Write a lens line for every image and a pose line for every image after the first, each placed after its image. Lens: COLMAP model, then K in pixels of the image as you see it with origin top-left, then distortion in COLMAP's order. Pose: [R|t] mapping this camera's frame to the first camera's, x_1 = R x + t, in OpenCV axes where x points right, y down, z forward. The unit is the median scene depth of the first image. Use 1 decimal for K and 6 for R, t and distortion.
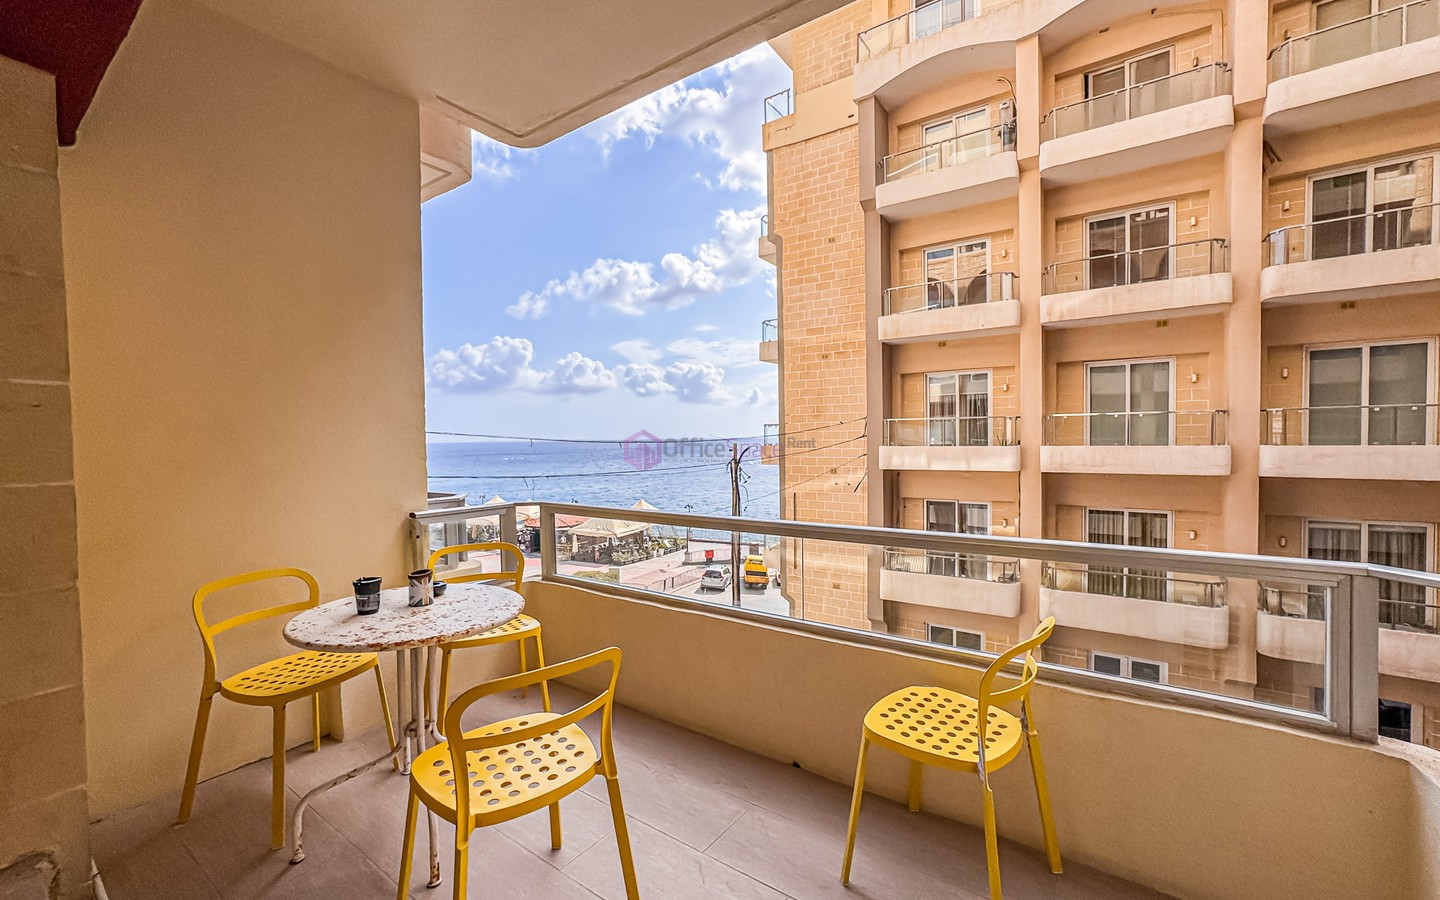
lens RADIAL K [[576.8, 0, 719.9], [0, 576.8, 446.6], [0, 0, 1]] dist [-0.031731, 0.013681]
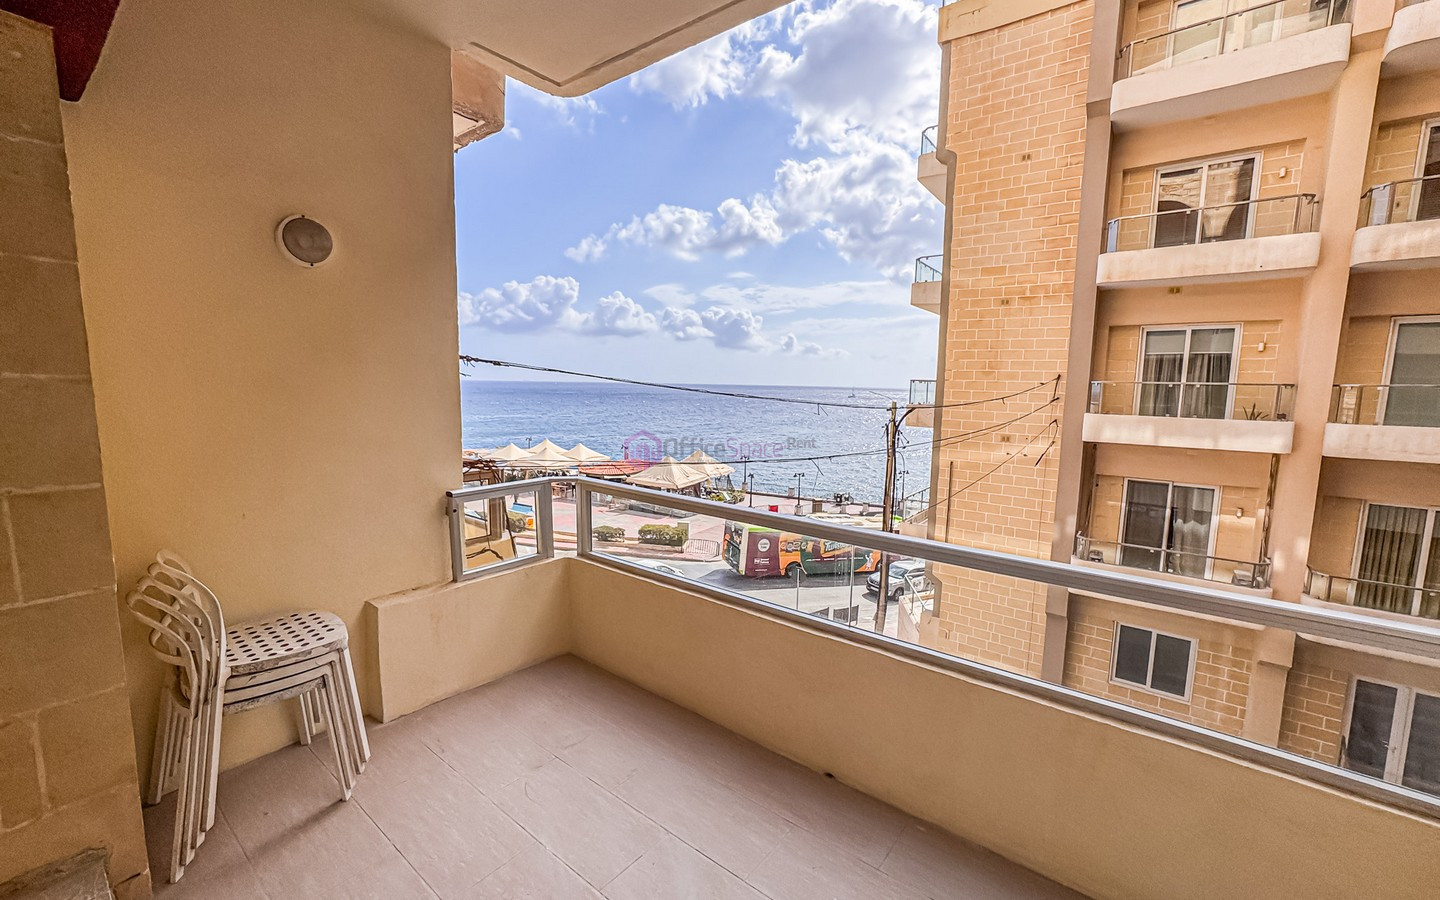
lens RADIAL K [[576.8, 0, 719.9], [0, 576.8, 446.6], [0, 0, 1]] dist [-0.031731, 0.013681]
pose [[0.998023, 0.037227, -0.050646, -0.184542], [-0.032408, 0.995152, 0.092851, -0.011489], [0.053857, -0.091026, 0.994391, 0.136071]]
